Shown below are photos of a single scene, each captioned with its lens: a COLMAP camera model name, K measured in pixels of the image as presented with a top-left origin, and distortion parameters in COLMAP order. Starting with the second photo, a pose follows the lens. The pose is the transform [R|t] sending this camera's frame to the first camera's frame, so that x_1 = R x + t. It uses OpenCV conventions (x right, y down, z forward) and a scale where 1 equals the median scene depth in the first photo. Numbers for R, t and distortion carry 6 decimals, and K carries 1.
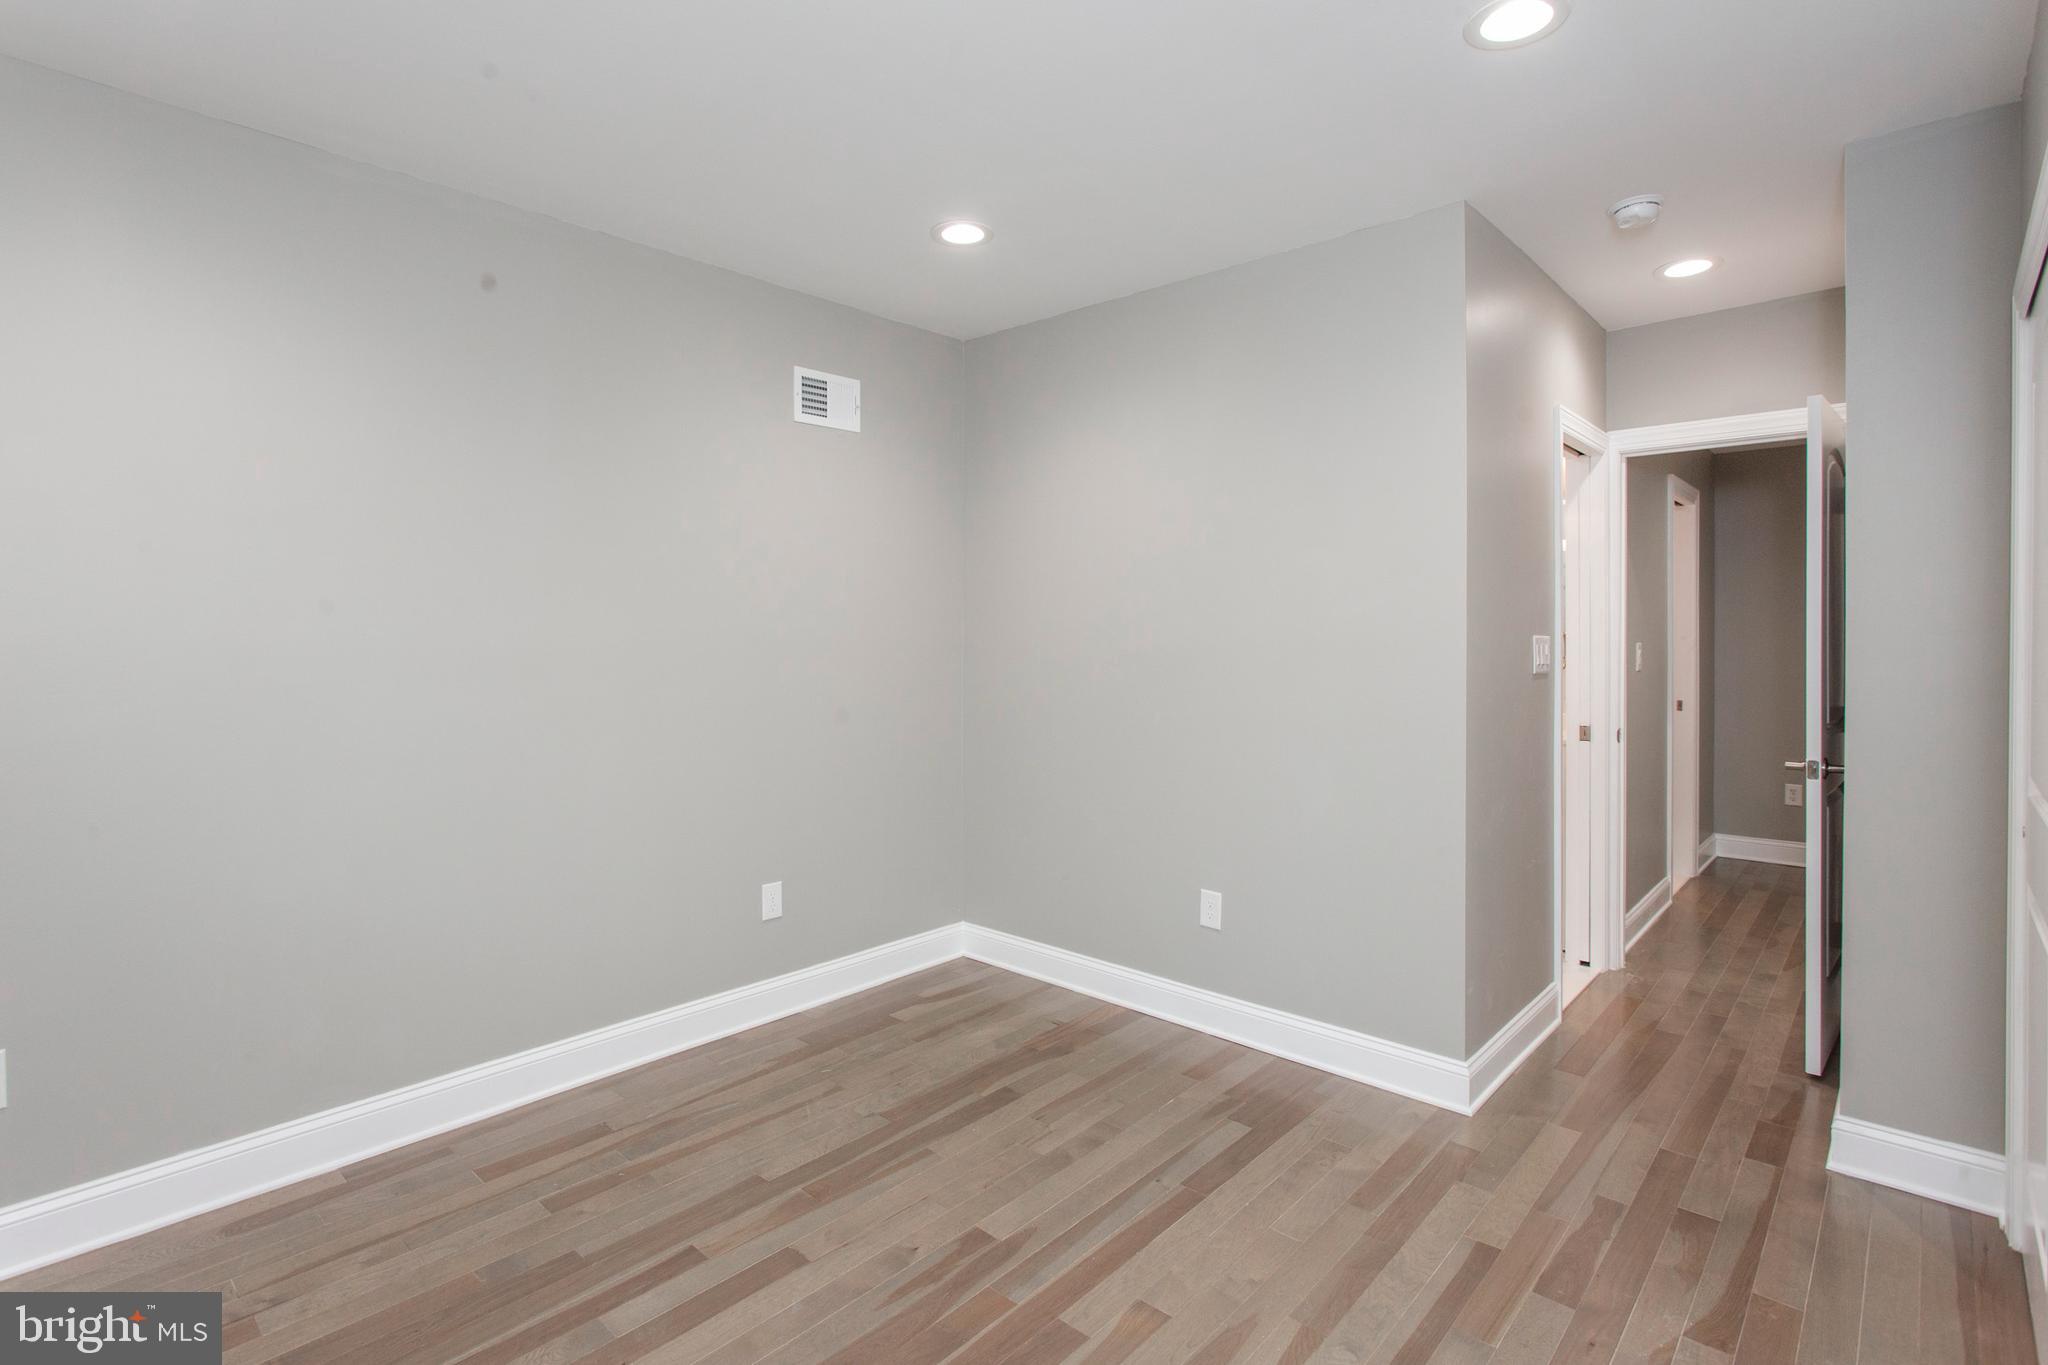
lens RADIAL K [[1004.0, 0, 1001.4], [0, 1004.0, 663.1], [0, 0, 1]] dist [-0.019707, 0.007861]
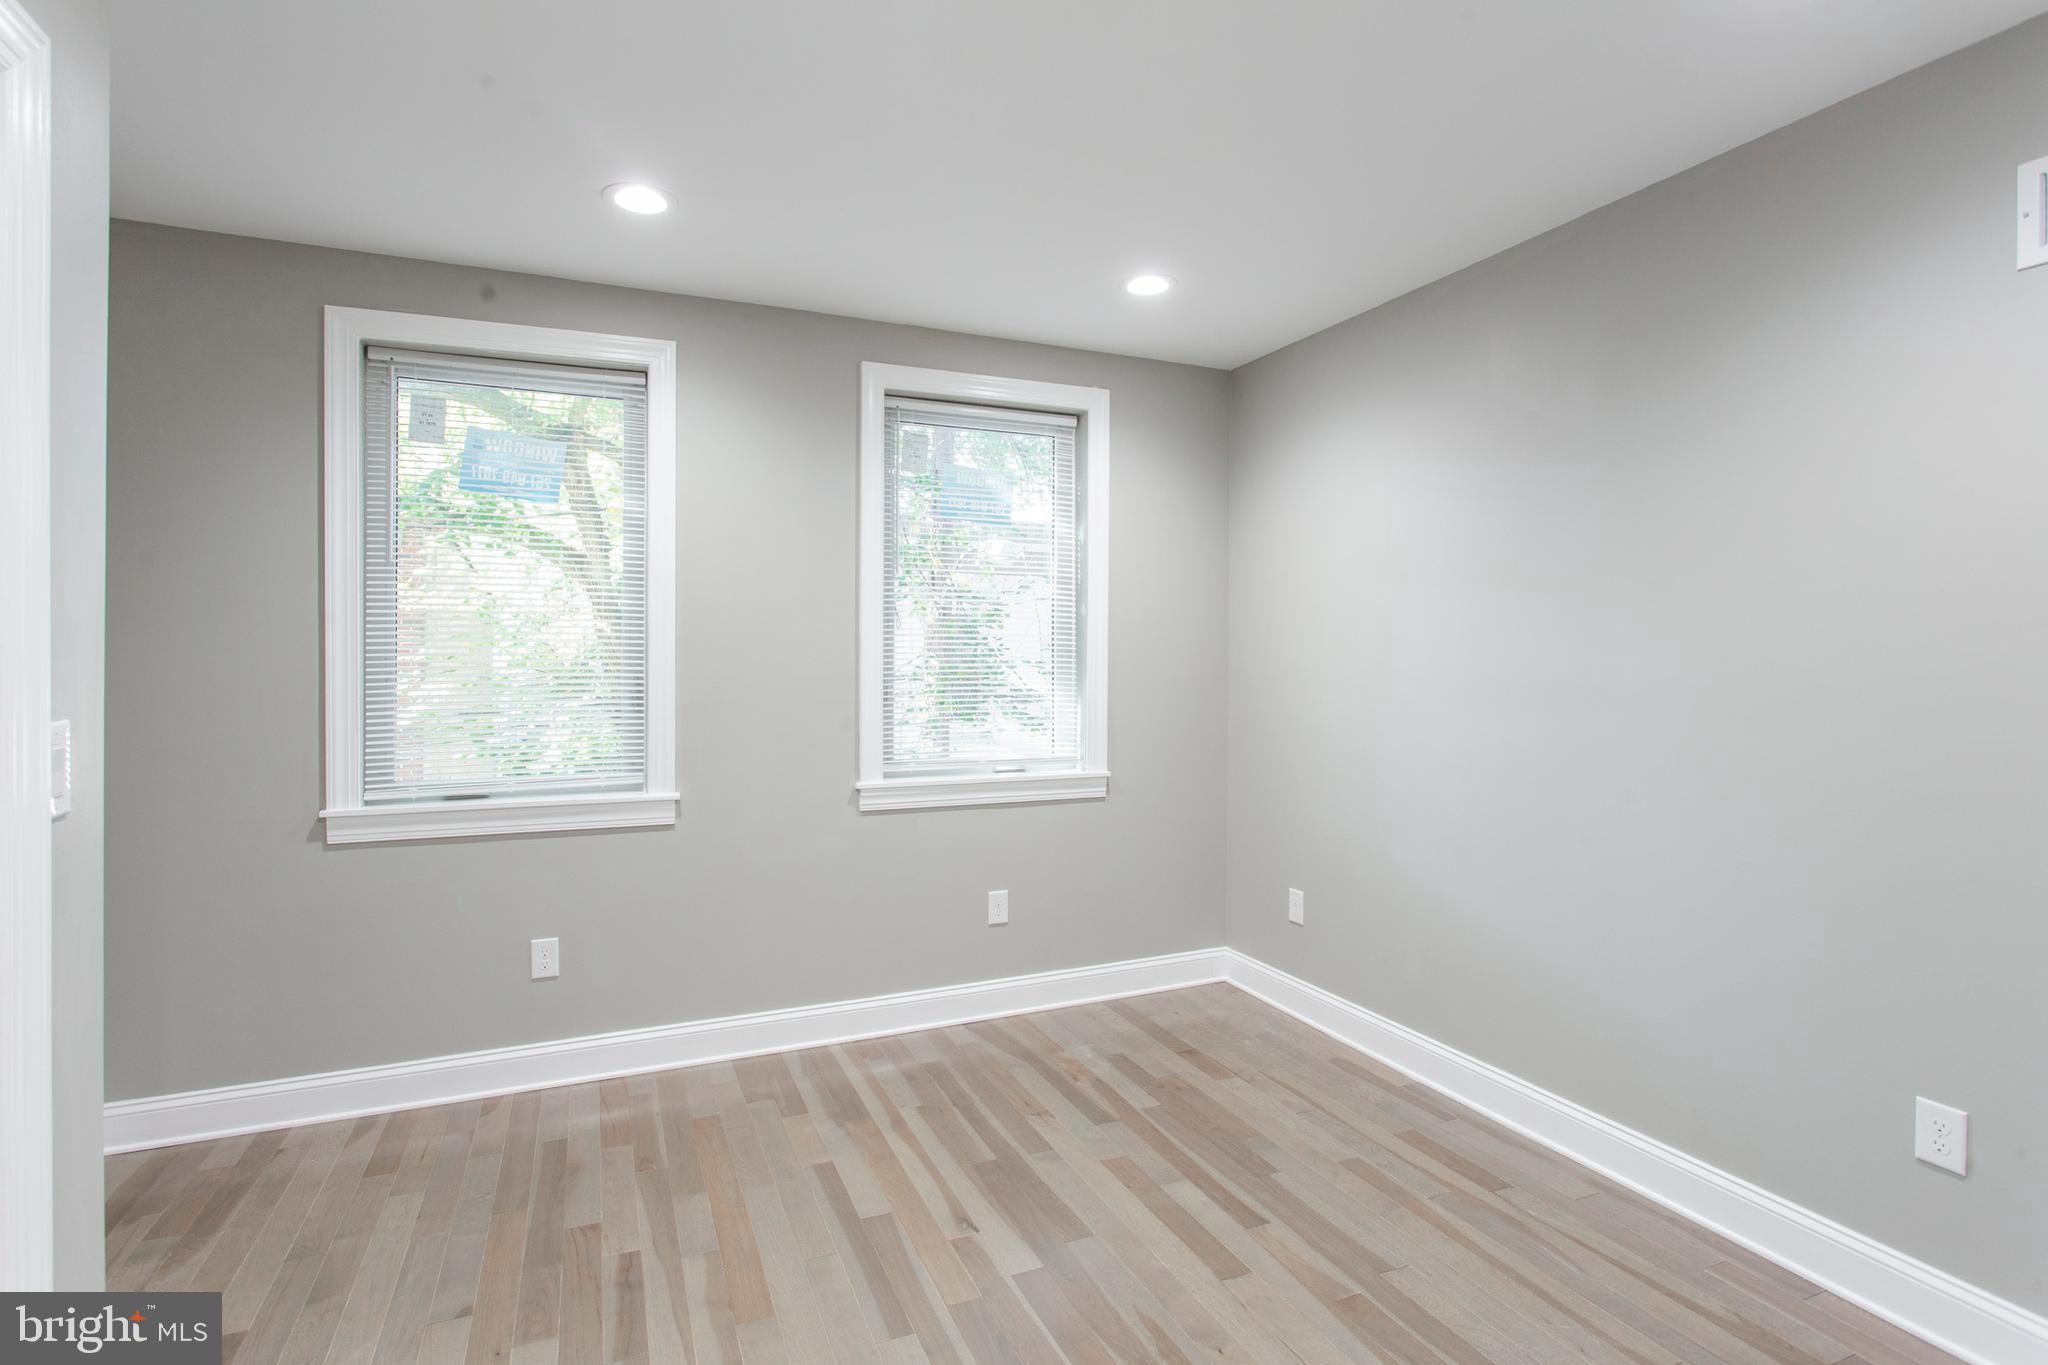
lens RADIAL K [[1004.0, 0, 1026.8], [0, 1004.0, 673.6], [0, 0, 1]] dist [-0.019707, 0.007861]
pose [[-0.417412, 0.012921, -0.908625, 0.726015], [-0.026933, 0.999284, 0.026583, -0.039234], [0.908318, 0.035568, -0.416765, 1.091152]]
